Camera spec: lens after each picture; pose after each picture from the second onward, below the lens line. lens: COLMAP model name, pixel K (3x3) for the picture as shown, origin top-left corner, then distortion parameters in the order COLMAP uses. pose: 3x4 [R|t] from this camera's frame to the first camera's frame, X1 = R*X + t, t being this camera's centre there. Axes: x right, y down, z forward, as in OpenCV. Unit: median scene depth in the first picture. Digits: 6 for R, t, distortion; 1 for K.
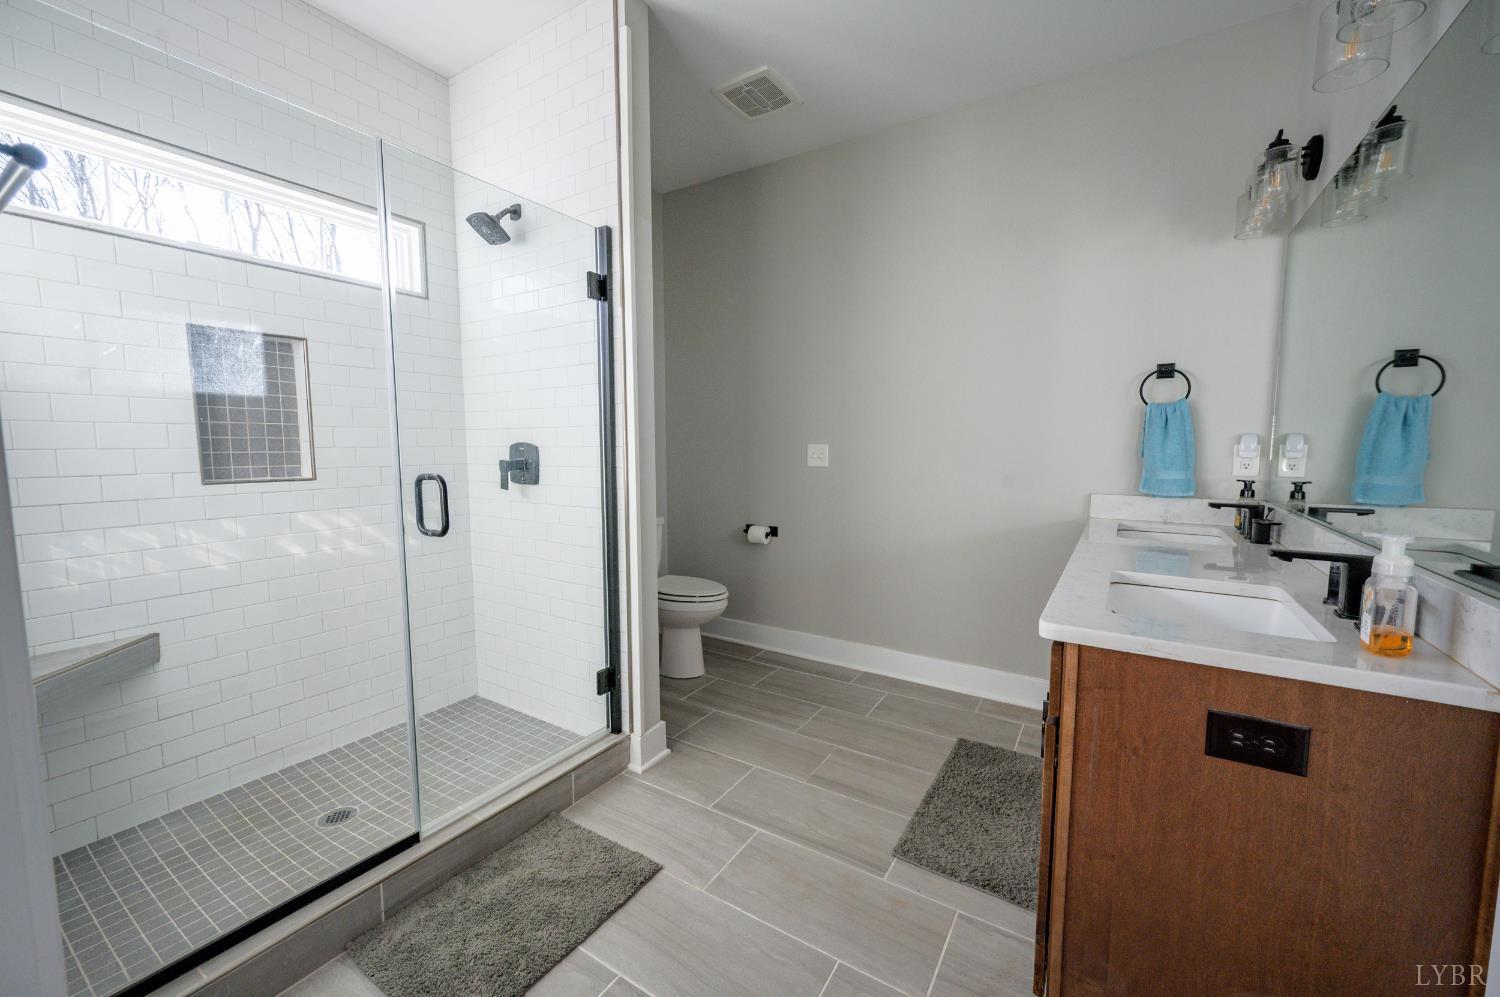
lens RADIAL K [[589.2, 0, 750.0], [0, 589.2, 498.5], [0, 0, 1]] dist [-0.001311, 0.000147]
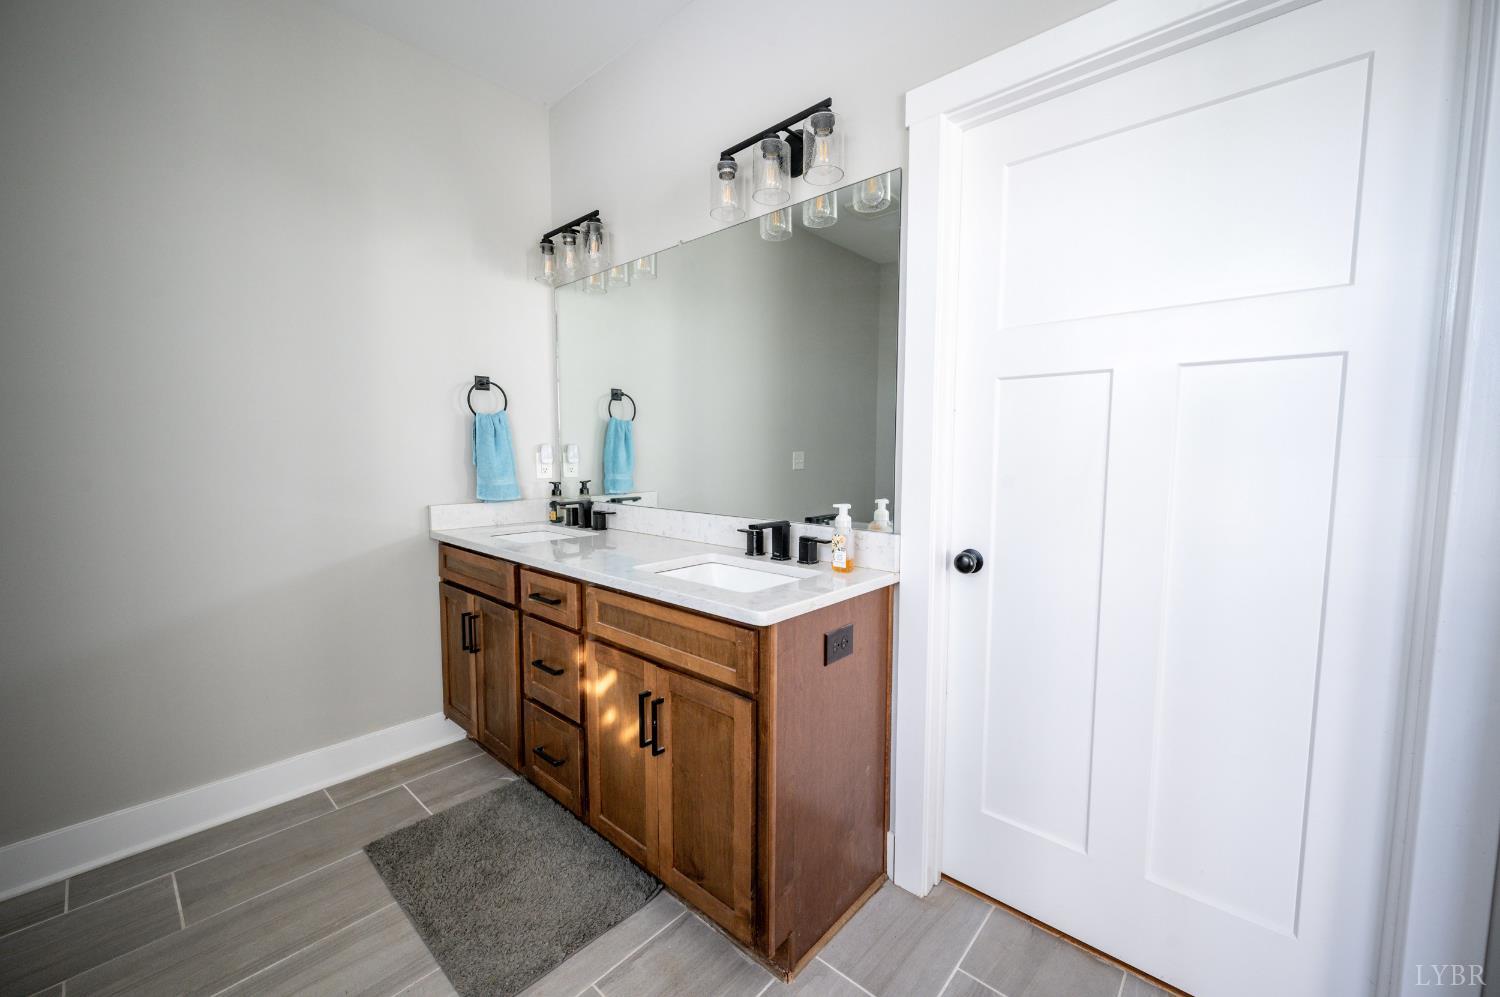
lens RADIAL K [[589.2, 0, 750.0], [0, 589.2, 498.5], [0, 0, 1]] dist [-0.001311, 0.000147]
pose [[0.160311, -0.081435, 0.983702, -0.396733], [0.089799, 0.993661, 0.067625, -0.057686], [-0.982973, 0.077494, 0.166607, 0.538561]]
